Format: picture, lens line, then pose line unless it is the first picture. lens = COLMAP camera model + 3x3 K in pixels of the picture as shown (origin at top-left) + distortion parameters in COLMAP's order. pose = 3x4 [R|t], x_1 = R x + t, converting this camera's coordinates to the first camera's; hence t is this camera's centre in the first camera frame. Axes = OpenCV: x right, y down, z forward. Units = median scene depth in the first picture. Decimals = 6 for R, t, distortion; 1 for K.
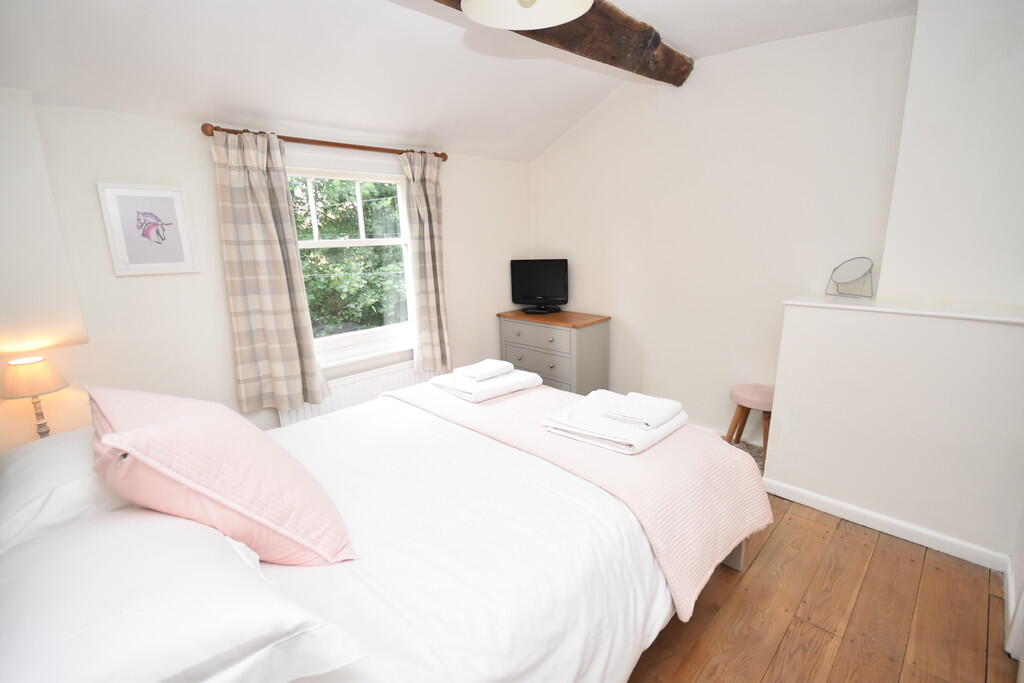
lens RADIAL K [[454.6, 0, 512.0], [0, 454.6, 341.5], [0, 0, 1]] dist [0.000423, -0.011462]
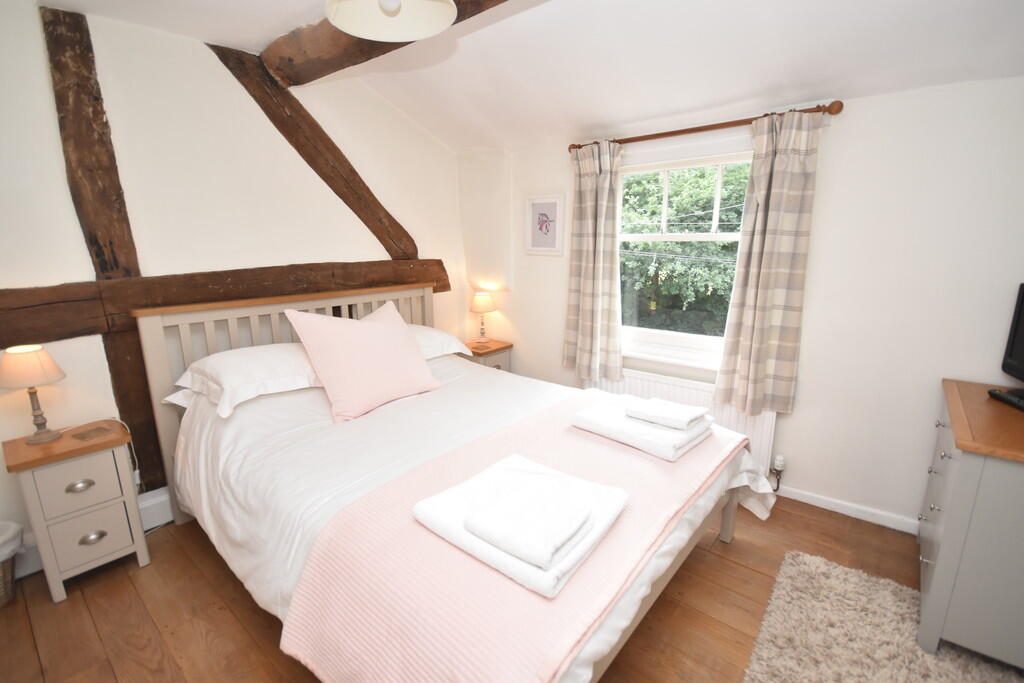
lens RADIAL K [[454.6, 0, 512.0], [0, 454.6, 341.5], [0, 0, 1]] dist [0.000423, -0.011462]
pose [[0.084307, 0.246436, -0.965485, 0.629823], [-0.218546, 0.949916, 0.223379, -0.165306], [0.972178, 0.192170, 0.133942, 0.654691]]
